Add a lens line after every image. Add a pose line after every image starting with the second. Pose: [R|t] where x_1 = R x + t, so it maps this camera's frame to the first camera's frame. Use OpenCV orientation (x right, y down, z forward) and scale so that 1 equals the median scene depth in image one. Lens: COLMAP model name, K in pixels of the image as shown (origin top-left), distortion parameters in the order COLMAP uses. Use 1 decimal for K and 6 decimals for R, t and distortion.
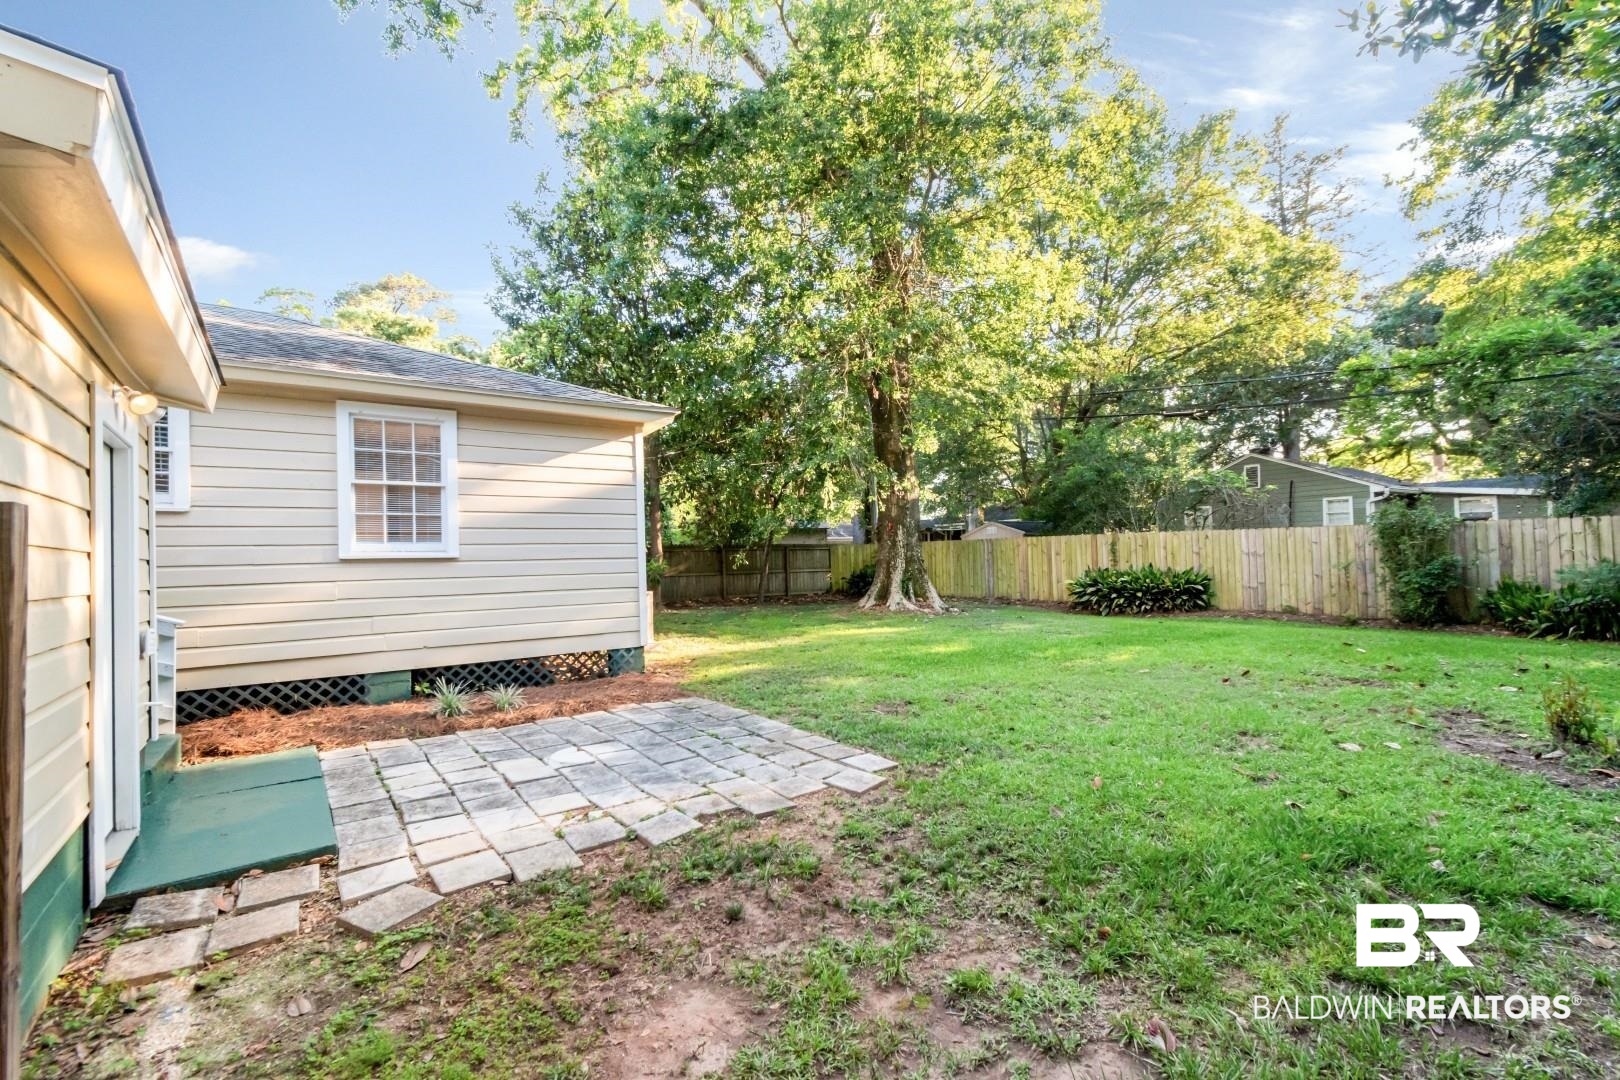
lens RADIAL K [[716.9, 0, 812.4], [0, 716.9, 548.7], [0, 0, 1]] dist [0.000166, 0.000304]
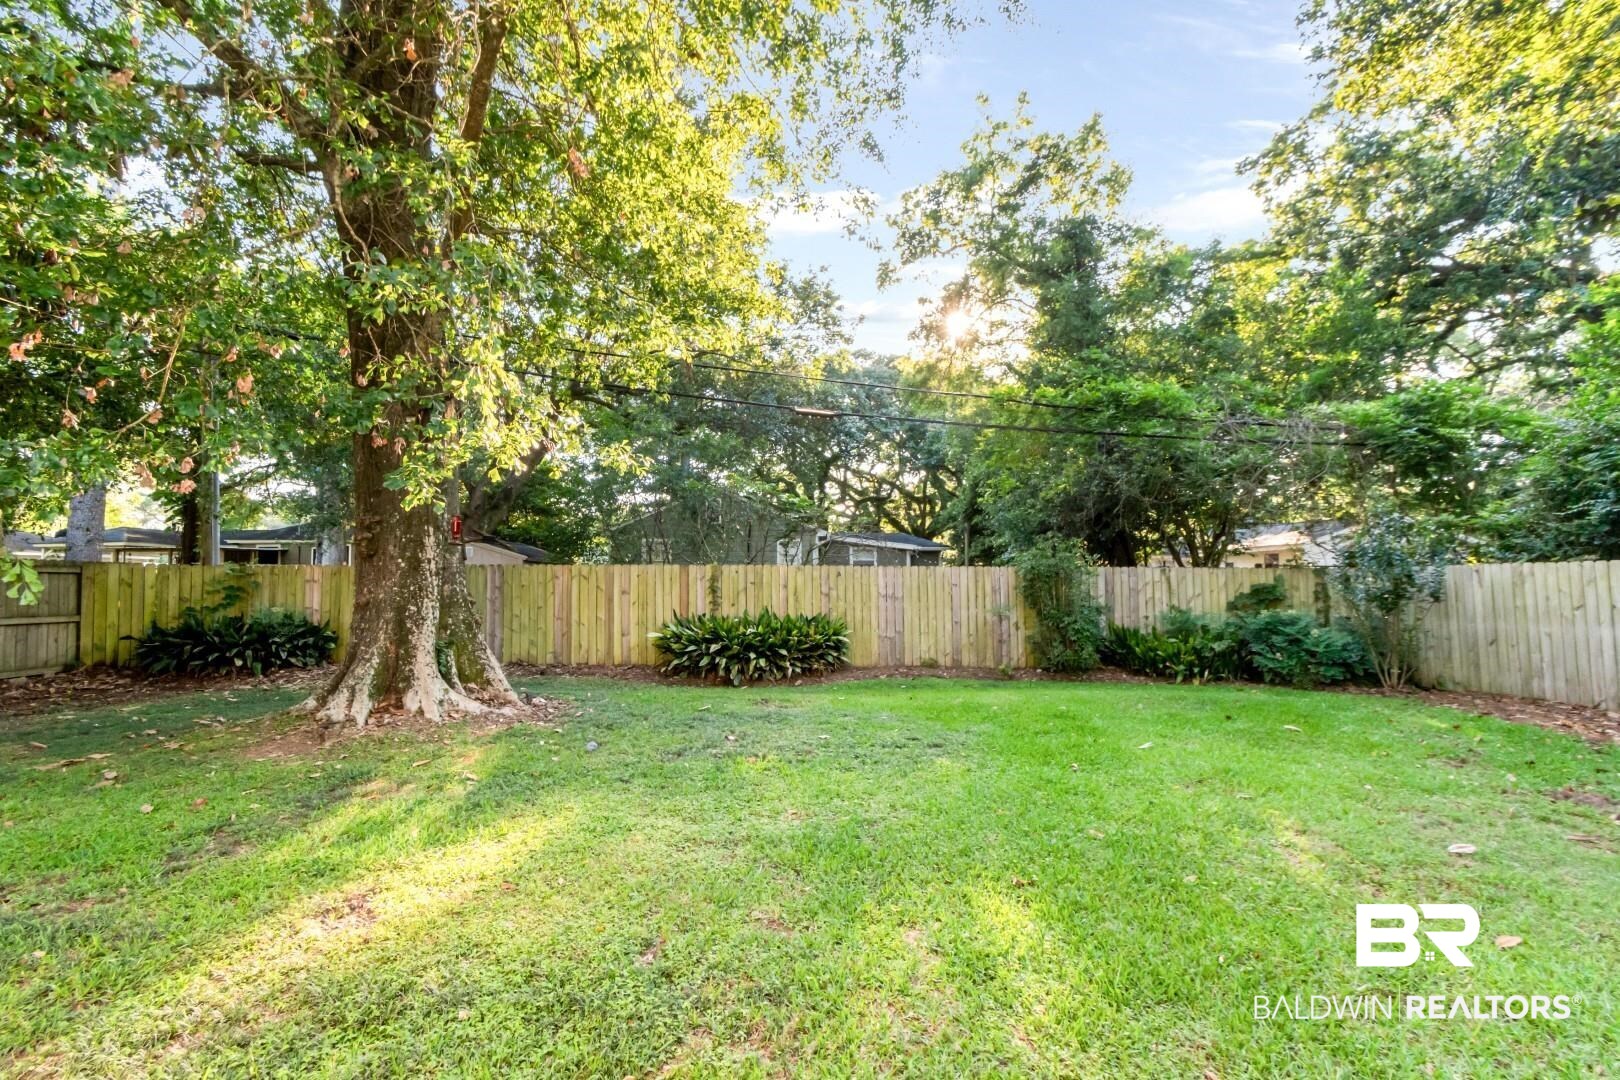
lens RADIAL K [[716.9, 0, 812.4], [0, 716.9, 548.7], [0, 0, 1]] dist [0.000166, 0.000304]
pose [[0.579014, 0.062270, 0.812936, -0.108048], [-0.024452, 0.997957, -0.059026, 0.002740], [-0.814951, 0.014299, 0.579354, 0.539583]]
